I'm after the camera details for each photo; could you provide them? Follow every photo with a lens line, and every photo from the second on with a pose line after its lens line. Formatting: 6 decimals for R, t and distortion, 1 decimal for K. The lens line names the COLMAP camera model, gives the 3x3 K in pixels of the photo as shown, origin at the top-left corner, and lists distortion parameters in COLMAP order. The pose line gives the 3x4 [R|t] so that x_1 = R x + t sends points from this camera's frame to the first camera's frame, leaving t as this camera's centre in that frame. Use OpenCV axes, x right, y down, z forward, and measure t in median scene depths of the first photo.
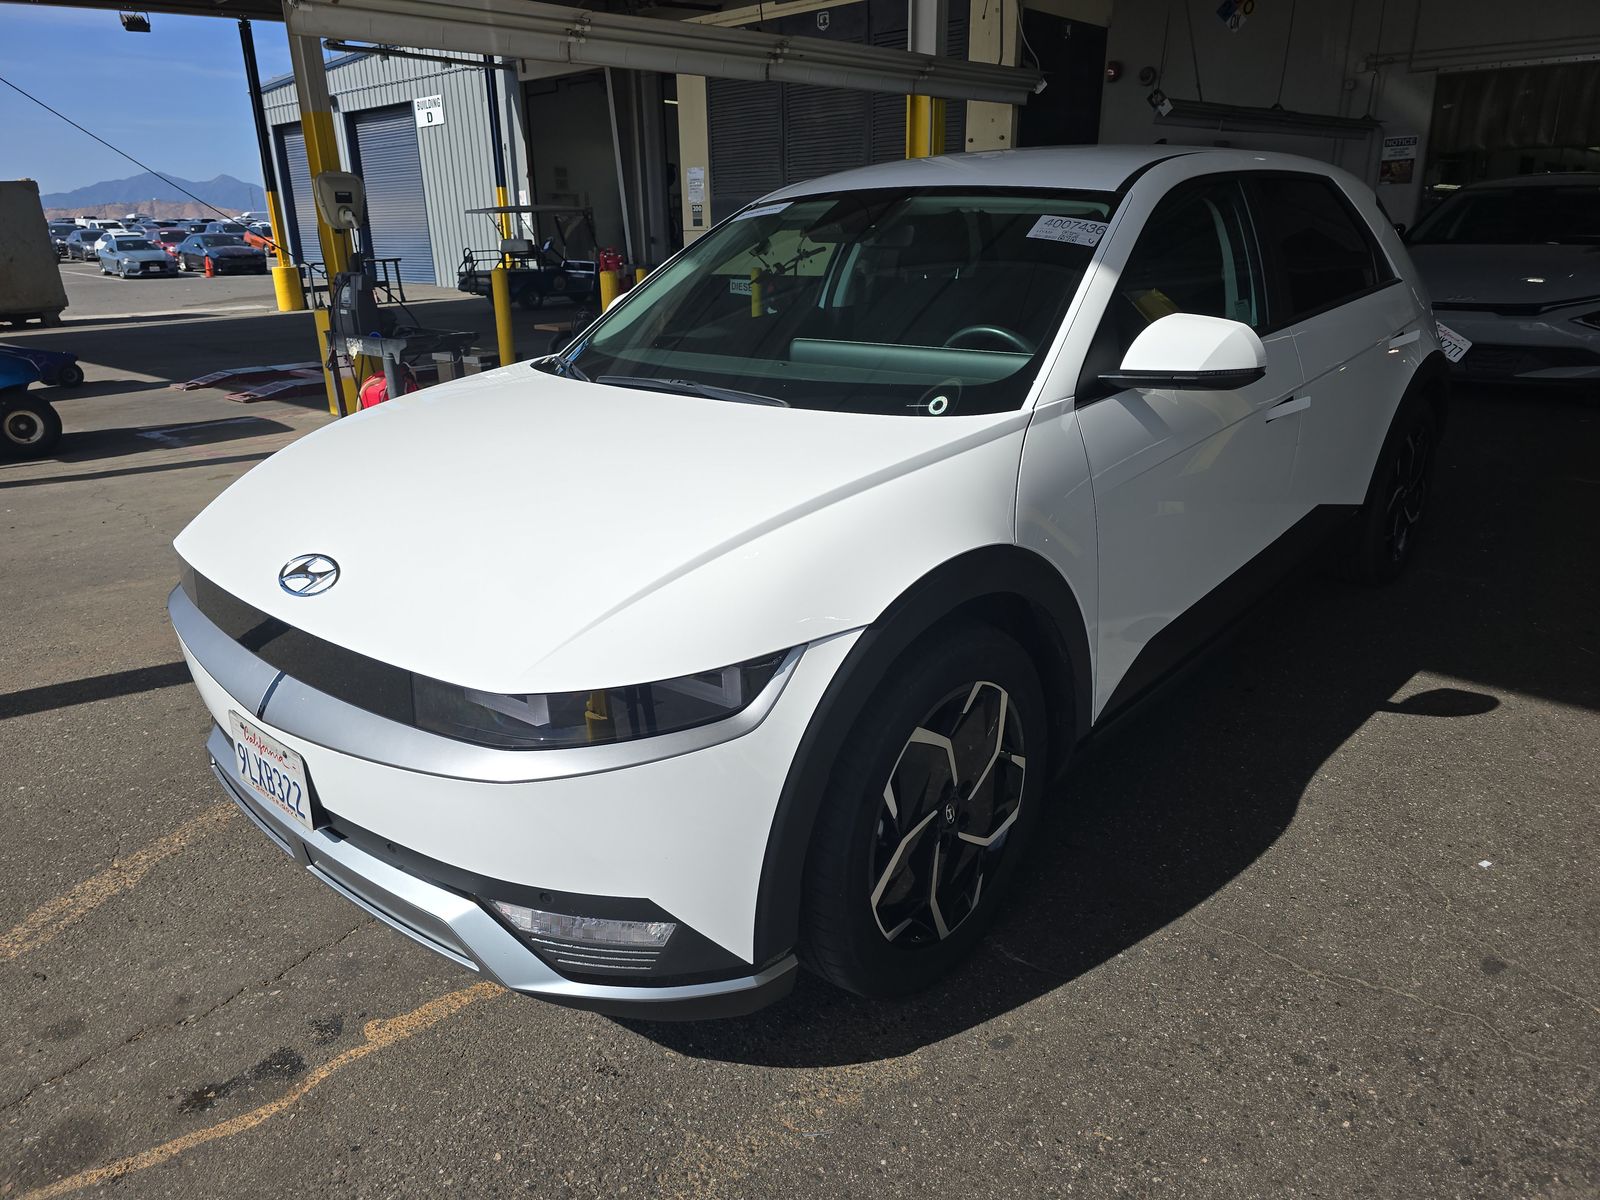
lens RADIAL K [[1073.5, 0, 805.6], [0, 1073.5, 591.0], [0, 0, 1]] dist [0.003345, -0.004912]
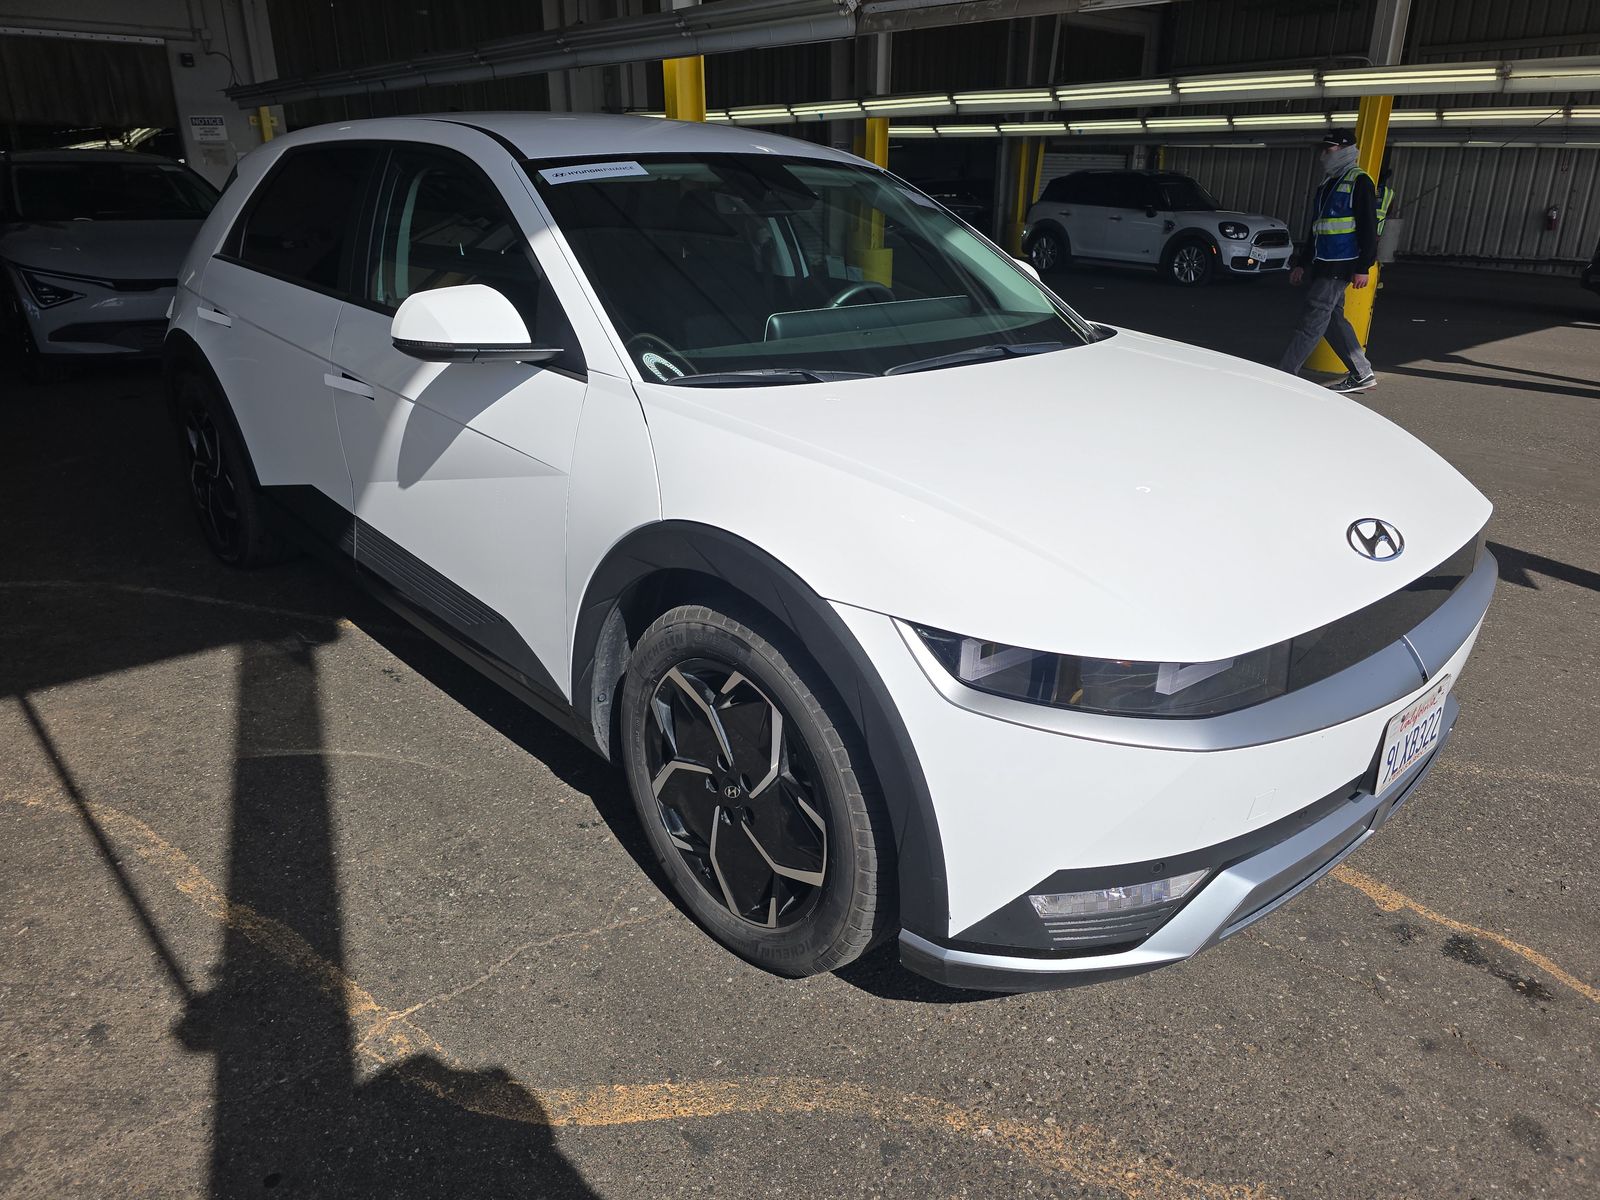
lens RADIAL K [[1073.5, 0, 807.2], [0, 1073.5, 608.2], [0, 0, 1]] dist [0.003345, -0.004912]
pose [[0.099705, -0.346566, 0.932712, -1.451863], [0.321293, 0.898383, 0.299464, -0.419942], [-0.941716, 0.269816, 0.200923, 1.306114]]
